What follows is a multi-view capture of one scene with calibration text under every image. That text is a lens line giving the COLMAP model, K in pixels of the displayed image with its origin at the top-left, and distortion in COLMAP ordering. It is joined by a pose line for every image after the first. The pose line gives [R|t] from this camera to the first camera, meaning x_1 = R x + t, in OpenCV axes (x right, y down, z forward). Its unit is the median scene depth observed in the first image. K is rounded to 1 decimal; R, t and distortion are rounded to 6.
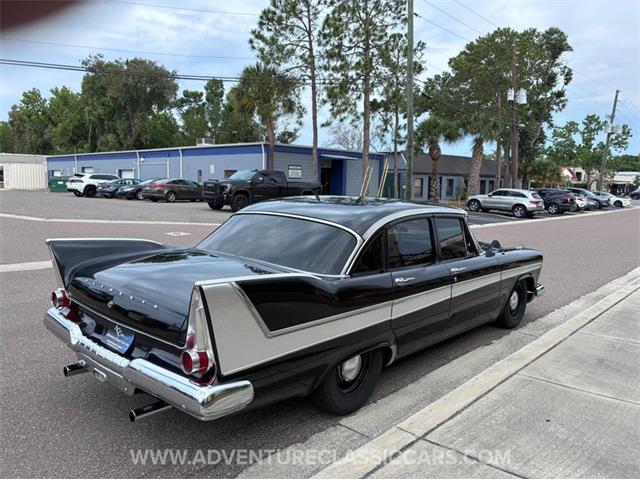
lens RADIAL K [[488.1, 0, 314.2], [0, 488.1, 234.8], [0, 0, 1]] dist [0.041132, -0.053280]
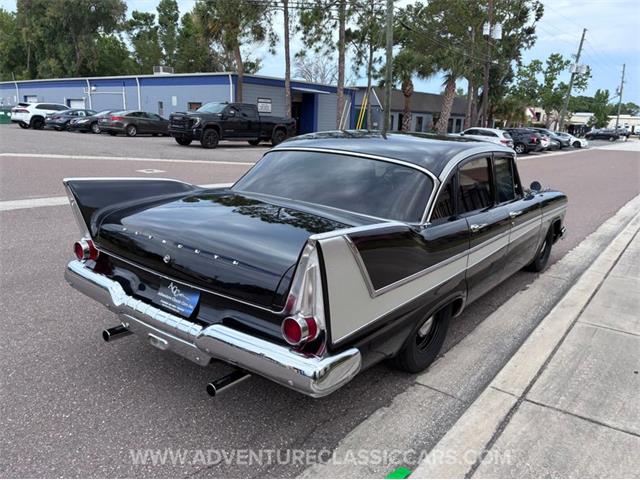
lens RADIAL K [[487.1, 0, 325.3], [0, 487.1, 240.2], [0, 0, 1]] dist [0.056634, -0.077649]
pose [[0.994634, -0.007353, 0.103199, -0.022393], [-0.006763, 0.990716, 0.135778, -0.000369], [-0.103239, -0.135748, 0.985350, 0.015456]]
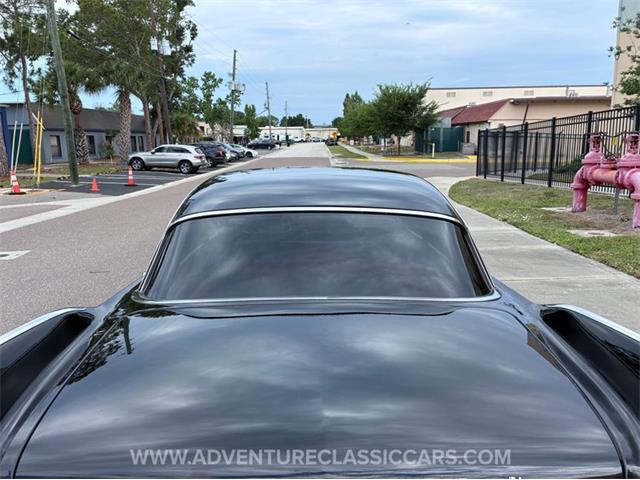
lens RADIAL K [[487.1, 0, 330.1], [0, 487.1, 235.2], [0, 0, 1]] dist [0.056634, -0.077649]
pose [[0.719020, -0.163709, 0.675433, -0.059492], [0.102036, 0.986196, 0.130410, -0.010956], [-0.687459, -0.024848, 0.725798, 0.071282]]
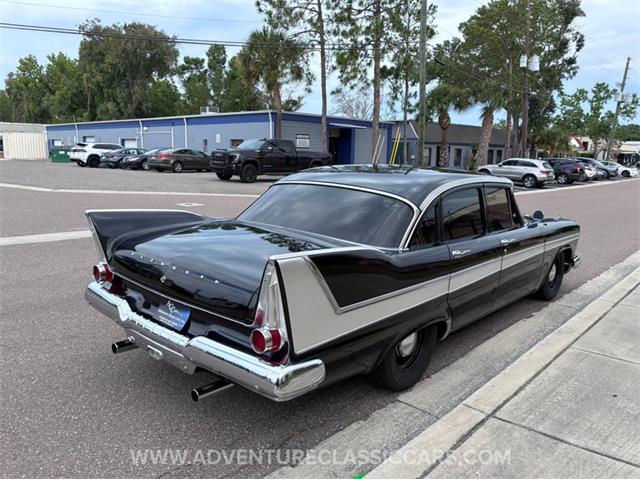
lens RADIAL K [[487.1, 0, 322.5], [0, 487.1, 238.3], [0, 0, 1]] dist [0.056634, -0.077649]
pose [[0.999936, -0.002312, 0.011045, -0.011375], [0.001568, 0.997759, 0.066888, 0.000009], [-0.011175, -0.066867, 0.997699, 0.005621]]
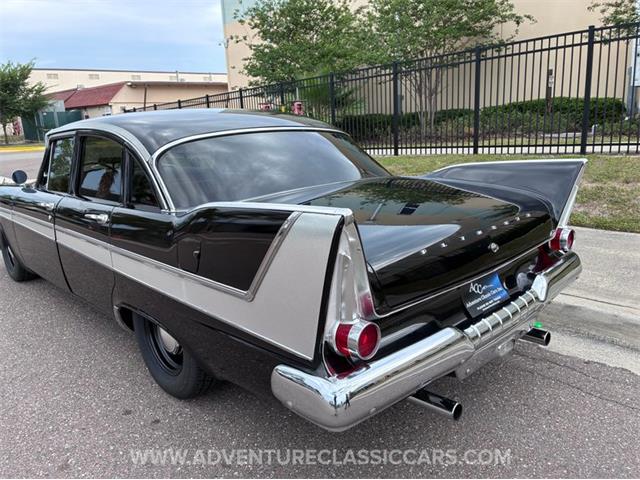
lens RADIAL K [[487.1, 0, 317.7], [0, 487.1, 231.7], [0, 0, 1]] dist [0.056634, -0.077649]
pose [[0.070870, -0.256655, 0.963901, -0.104098], [0.152753, 0.957725, 0.243780, -0.008134], [-0.985720, 0.129963, 0.107079, 0.111566]]
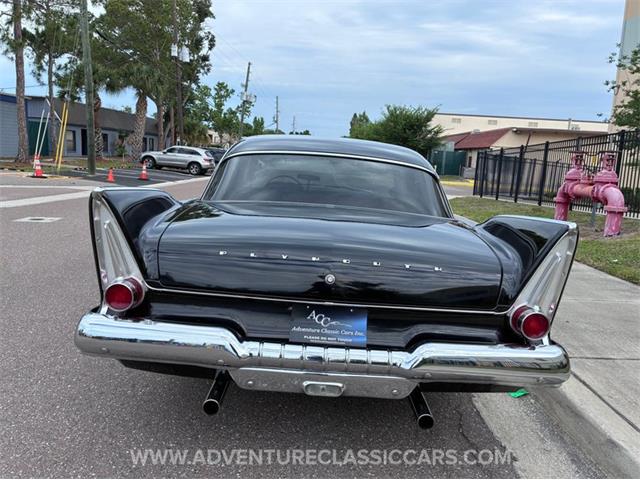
lens RADIAL K [[487.1, 0, 321.9], [0, 487.1, 234.3], [0, 0, 1]] dist [0.056634, -0.077649]
pose [[0.736947, -0.083723, 0.670746, -0.081647], [0.029073, 0.995307, 0.092292, 0.002042], [-0.675325, -0.048513, 0.735923, 0.050802]]
